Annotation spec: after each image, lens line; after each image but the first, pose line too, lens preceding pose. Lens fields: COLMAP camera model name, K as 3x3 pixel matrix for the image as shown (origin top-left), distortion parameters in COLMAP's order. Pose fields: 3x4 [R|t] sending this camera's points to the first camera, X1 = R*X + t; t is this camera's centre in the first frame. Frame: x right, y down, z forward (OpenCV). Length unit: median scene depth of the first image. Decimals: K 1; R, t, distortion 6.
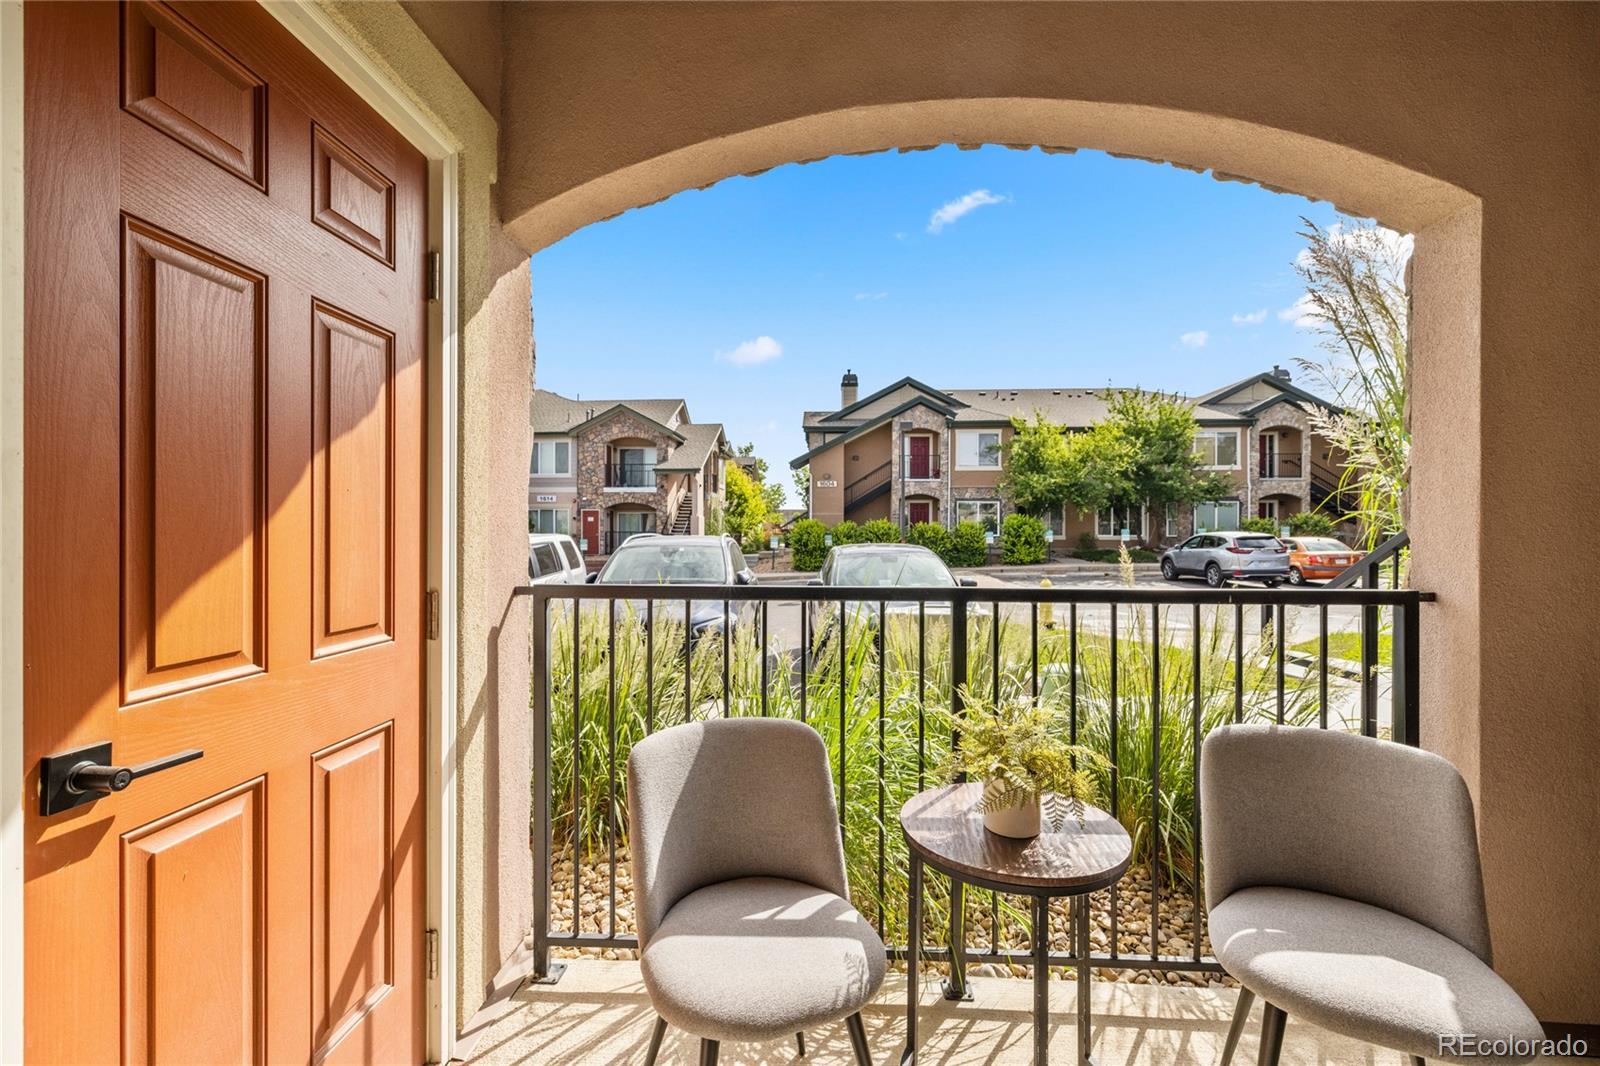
lens RADIAL K [[671.4, 0, 788.0], [0, 671.4, 534.6], [0, 0, 1]] dist [-0.003569, 0.000140]
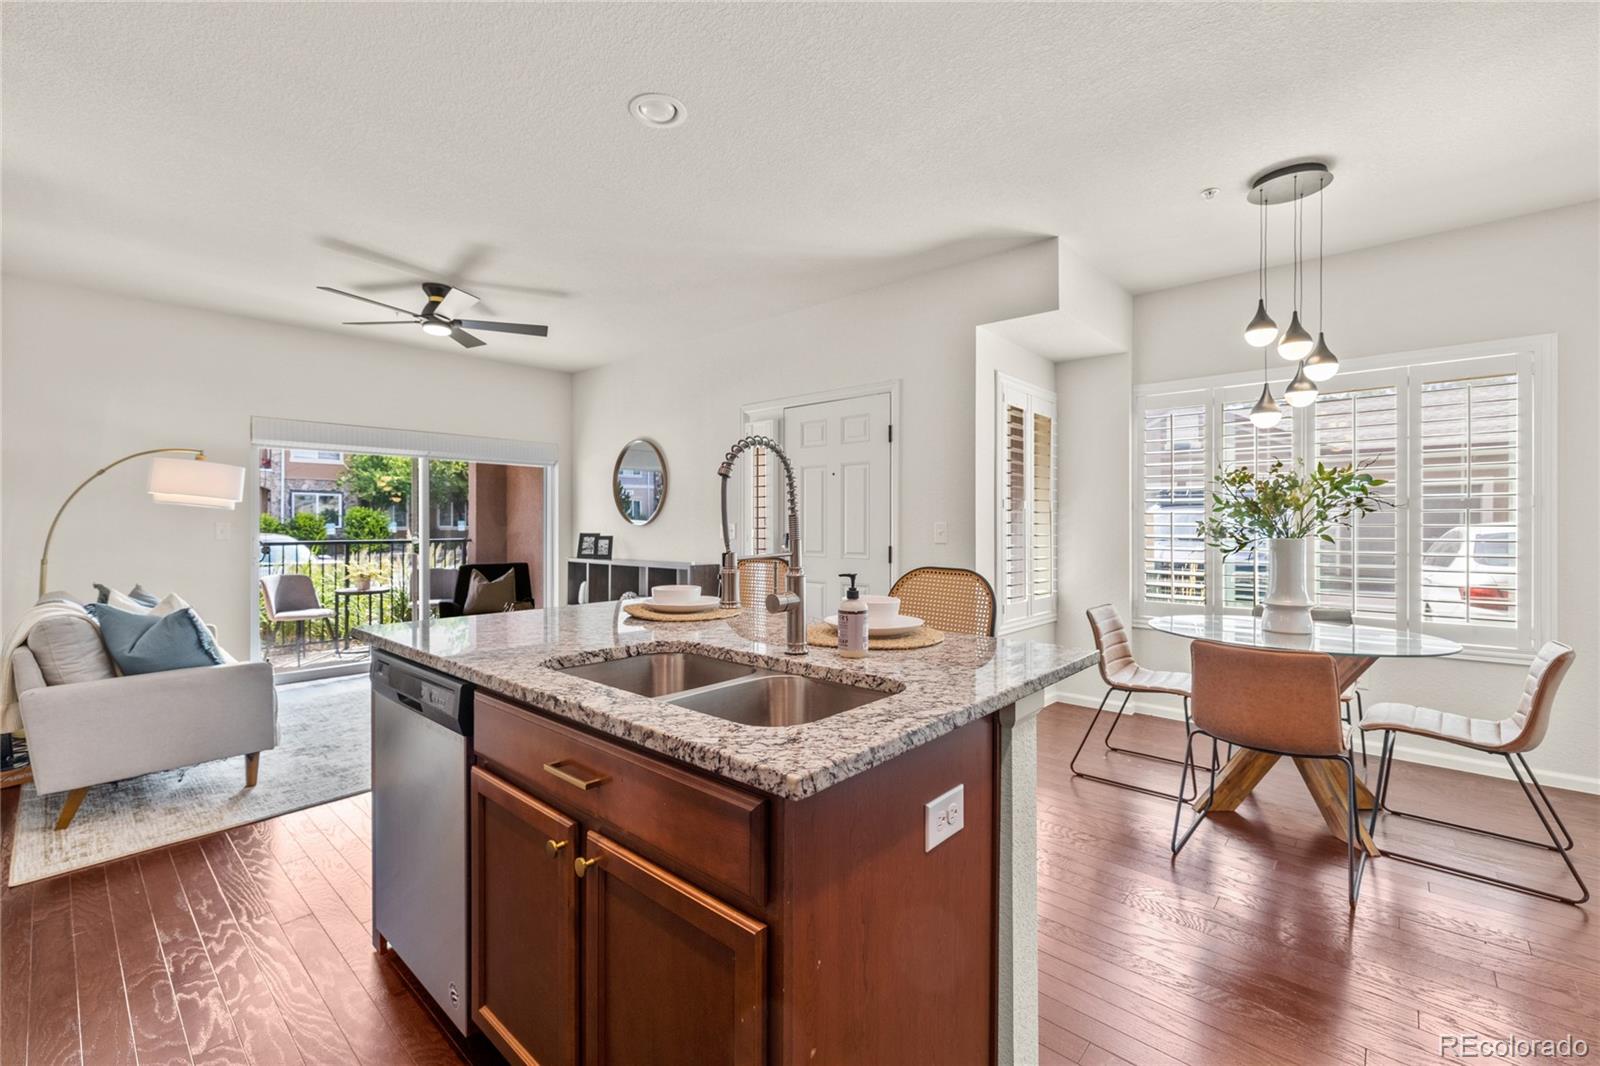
lens RADIAL K [[671.4, 0, 790.8], [0, 671.4, 524.3], [0, 0, 1]] dist [-0.003569, 0.000140]
pose [[0.620111, -0.001897, 0.784512, -0.071200], [0.003226, 0.999995, -0.000132, -0.000193], [-0.784508, 0.002613, 0.620114, -0.200803]]
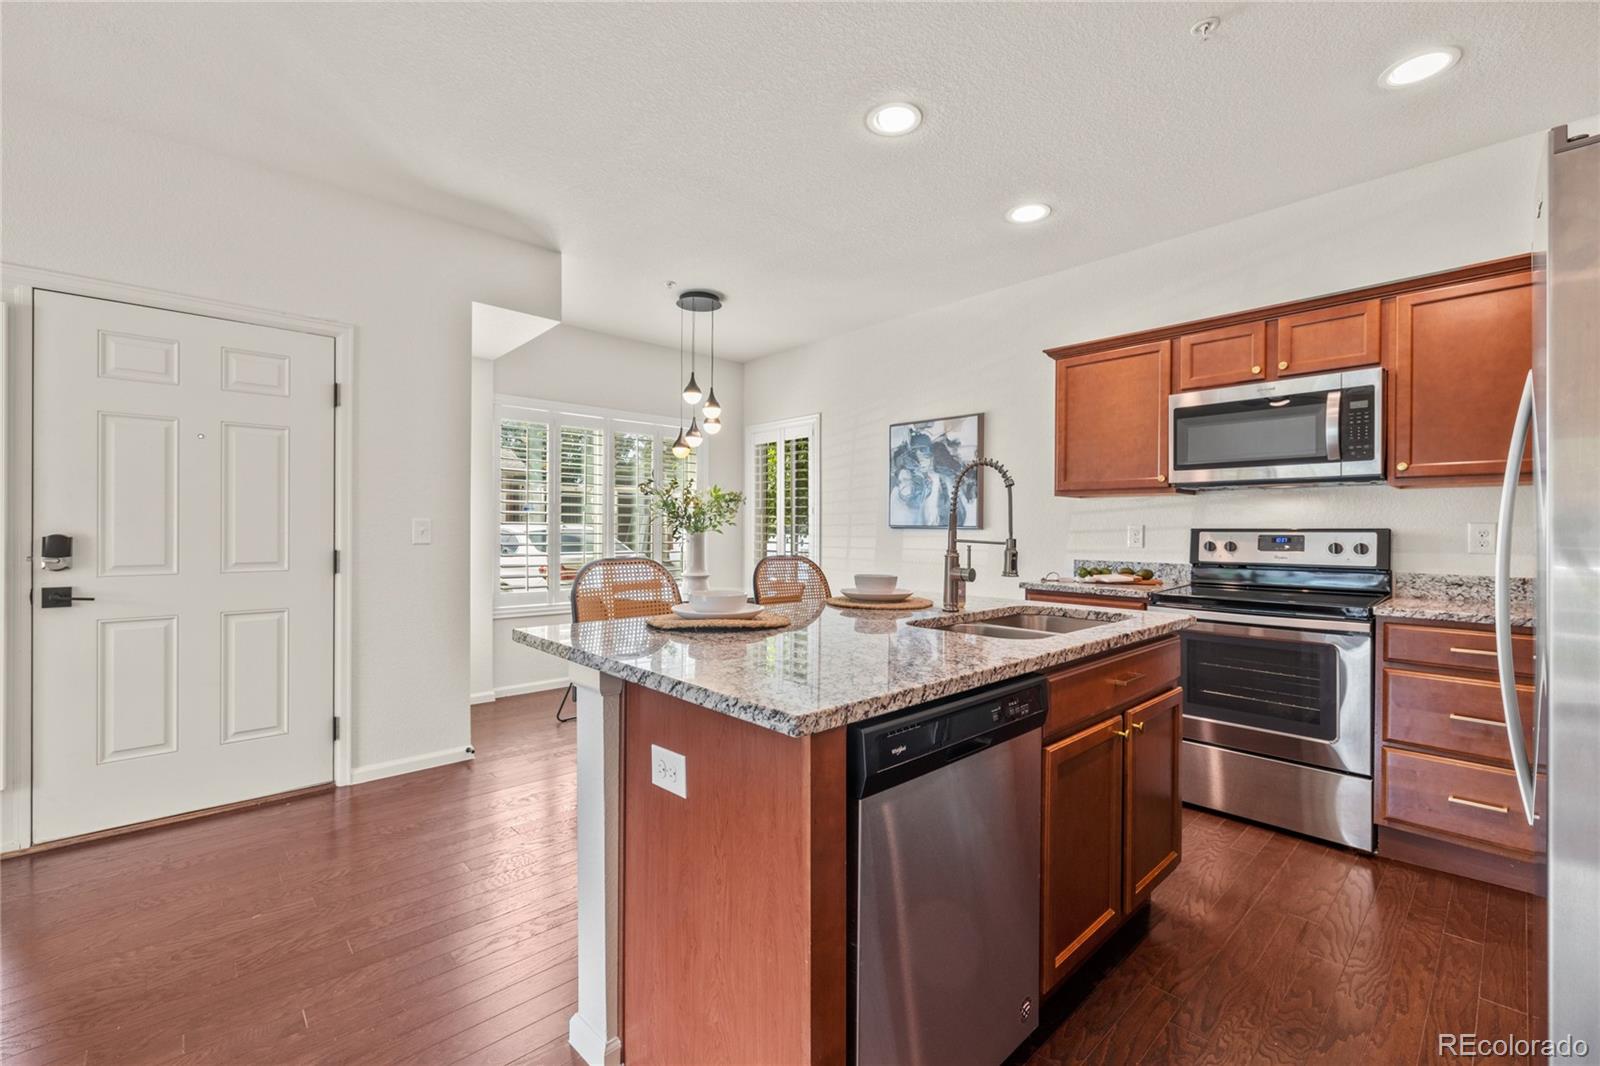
lens RADIAL K [[671.4, 0, 793.8], [0, 671.4, 528.6], [0, 0, 1]] dist [-0.003569, 0.000140]
pose [[-0.729638, -0.005471, 0.683812, -0.068407], [-0.002931, 0.999984, 0.004874, 0.000567], [-0.683827, 0.001552, -0.729642, -0.100224]]
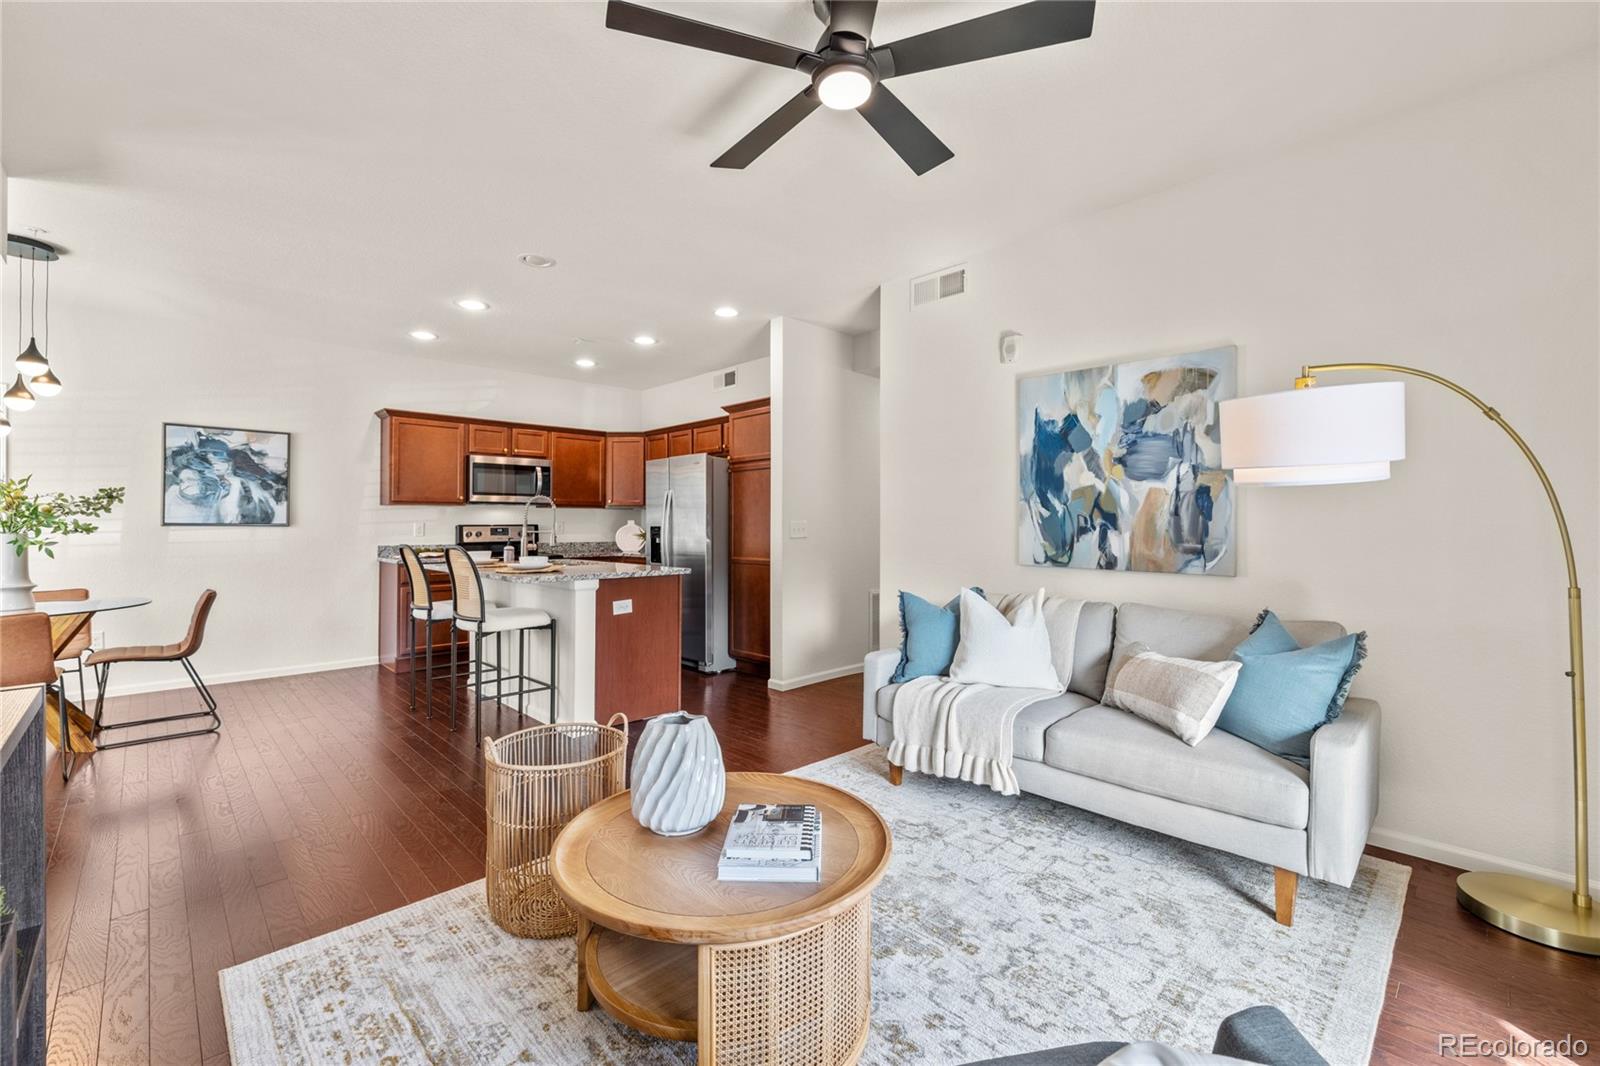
lens RADIAL K [[671.4, 0, 794.3], [0, 671.4, 521.1], [0, 0, 1]] dist [-0.003569, 0.000140]
pose [[-0.673125, -0.004662, -0.739514, 0.047898], [-0.003375, 0.999989, -0.003232, 0.000019], [0.739521, 0.000320, -0.673133, -0.008523]]
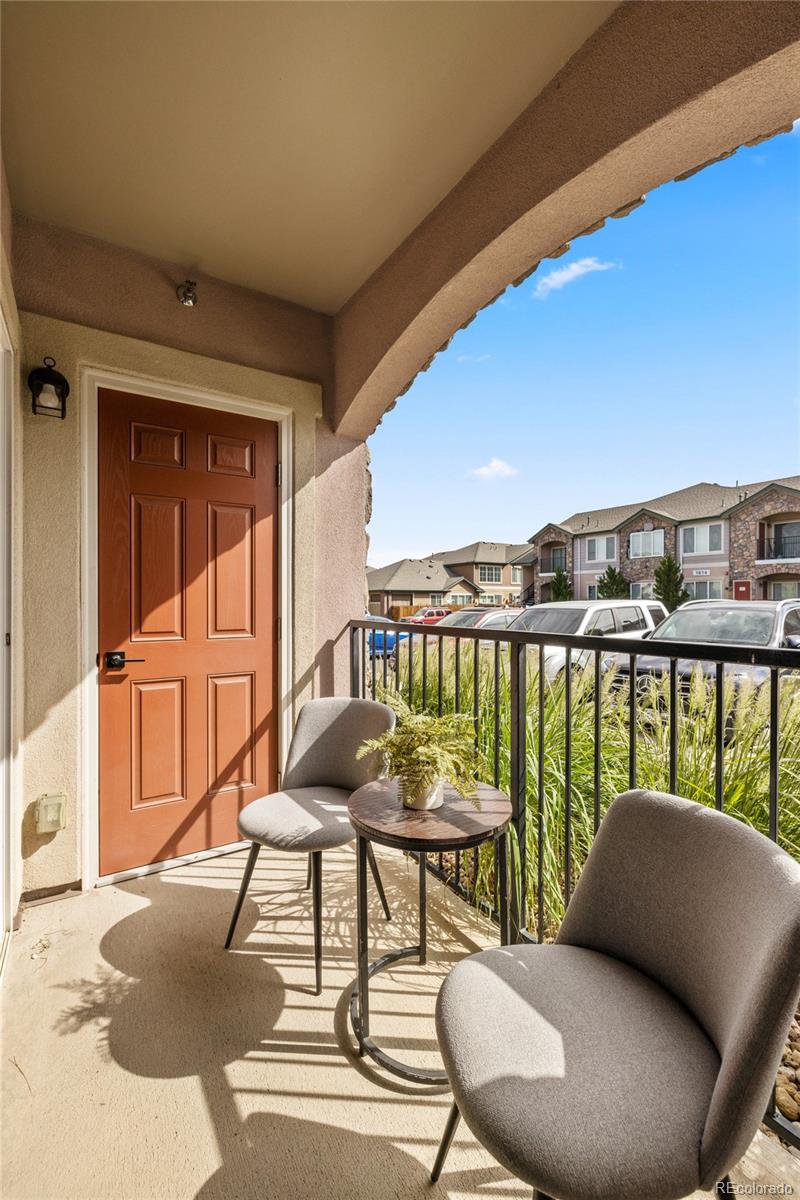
lens RADIAL K [[503.5, 0, 395.7], [0, 503.5, 606.1], [0, 0, 1]] dist [-0.003569, 0.000140]
pose [[0.590848, 0.006042, -0.806760, 0.052554], [-0.001304, 0.999978, 0.006534, 0.001666], [0.806782, -0.002809, 0.590843, 0.016896]]
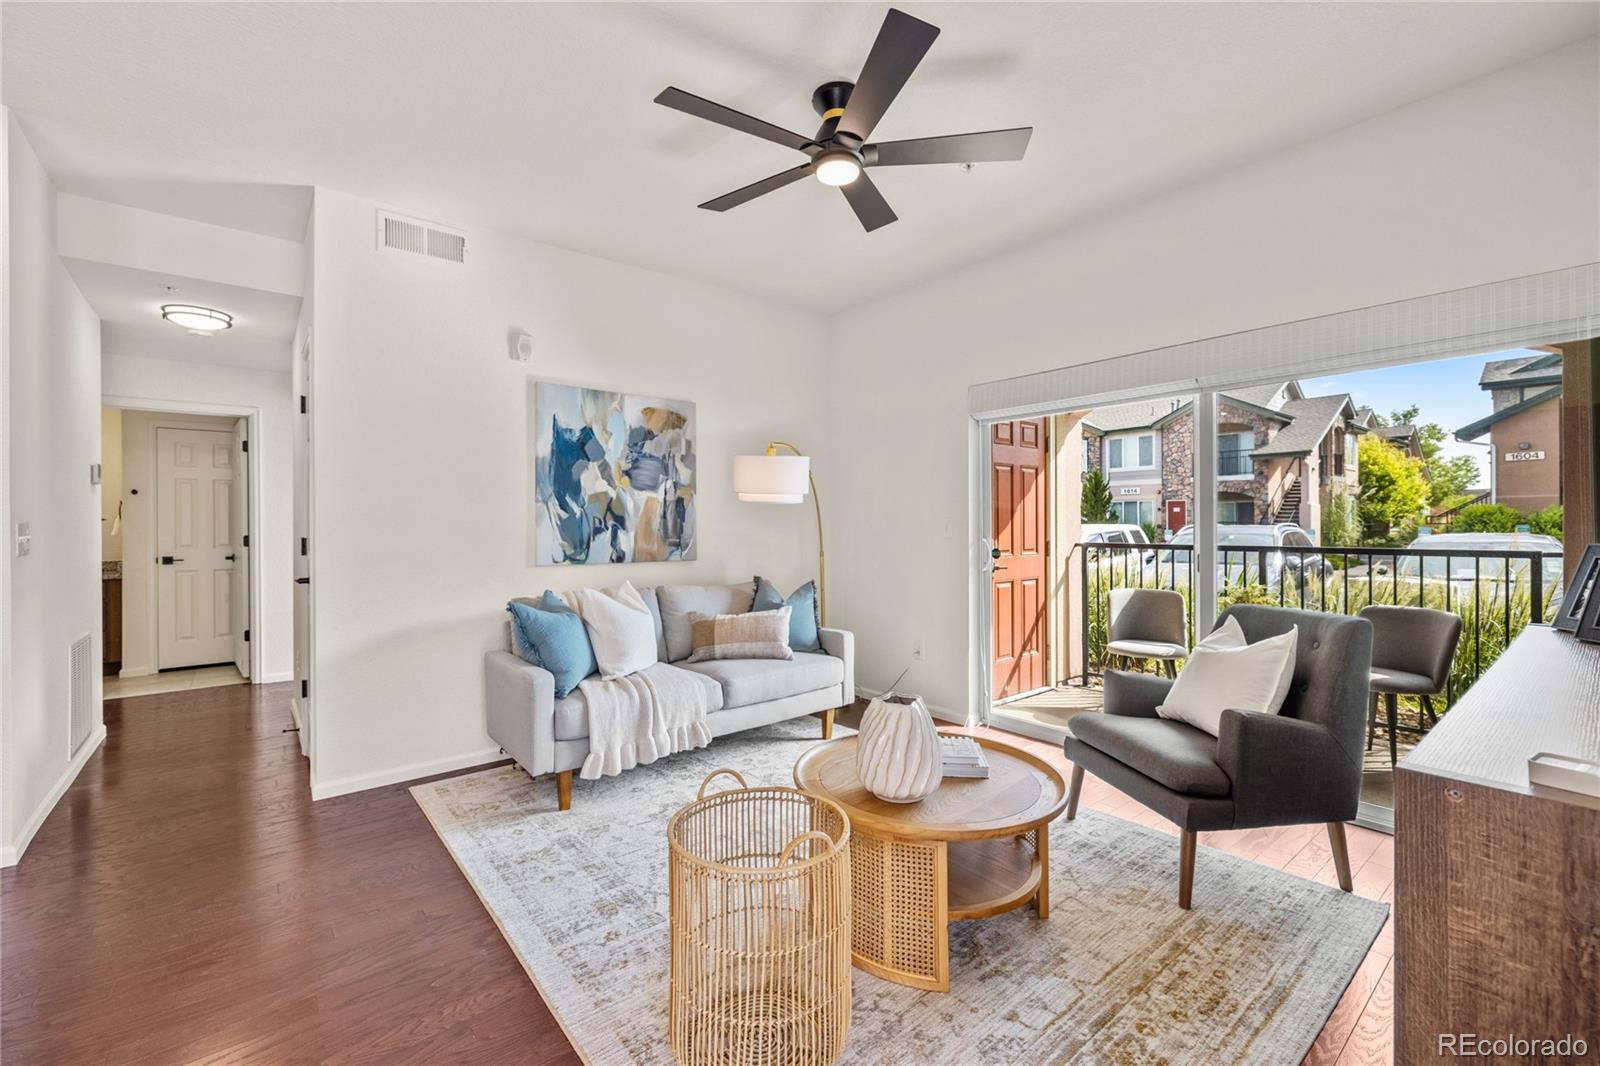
lens RADIAL K [[671.4, 0, 791.1], [0, 671.4, 523.9], [0, 0, 1]] dist [-0.003569, 0.000140]
pose [[0.679901, -0.005874, -0.733281, 0.051994], [0.003635, 0.999983, -0.004640, 0.000504], [0.733295, 0.000489, 0.679910, -0.109432]]
